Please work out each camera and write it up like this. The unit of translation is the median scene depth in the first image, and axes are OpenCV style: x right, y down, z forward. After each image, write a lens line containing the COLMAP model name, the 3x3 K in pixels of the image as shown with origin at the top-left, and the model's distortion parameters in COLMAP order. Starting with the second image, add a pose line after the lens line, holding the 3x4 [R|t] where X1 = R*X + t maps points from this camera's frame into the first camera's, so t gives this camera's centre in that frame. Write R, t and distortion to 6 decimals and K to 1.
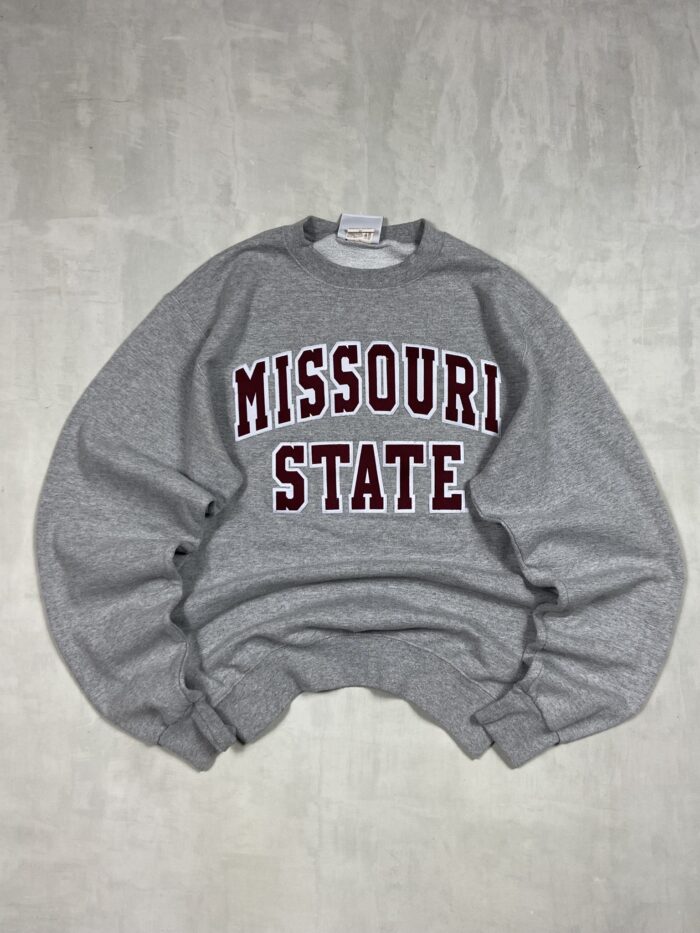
lens RADIAL K [[817.8, 0, 355.8], [0, 817.8, 454.4], [0, 0, 1]] dist [0.080503, -0.136885]
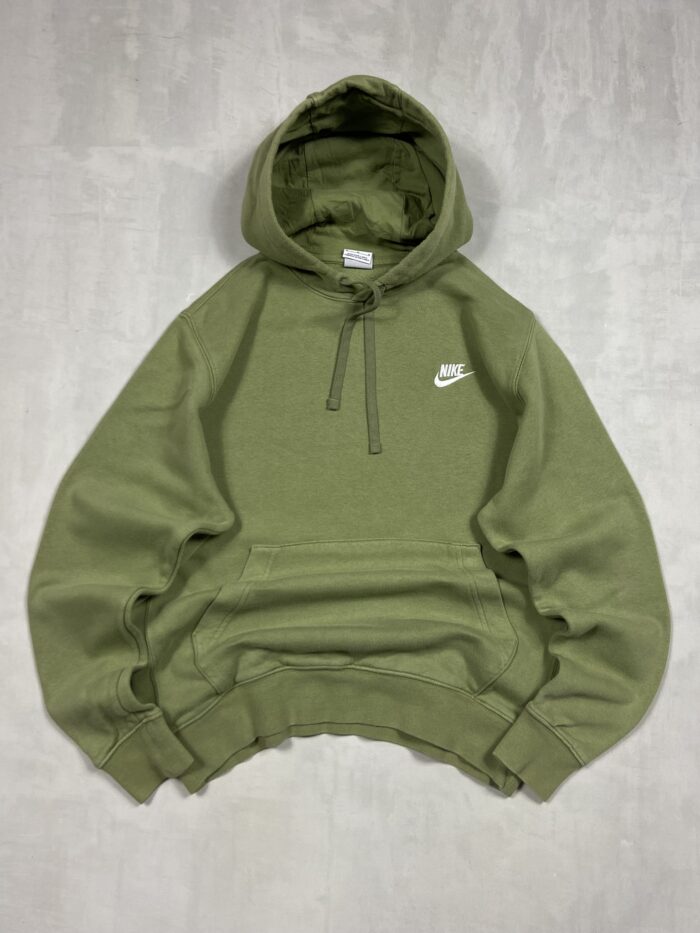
lens RADIAL K [[817.8, 0, 355.3], [0, 817.8, 464.0], [0, 0, 1]] dist [0.080503, -0.136885]
pose [[0.999065, 0.043239, 0.000459, -0.034578], [-0.043121, 0.997018, -0.063990, 0.148098], [-0.003224, 0.063910, 0.997950, 0.023252]]
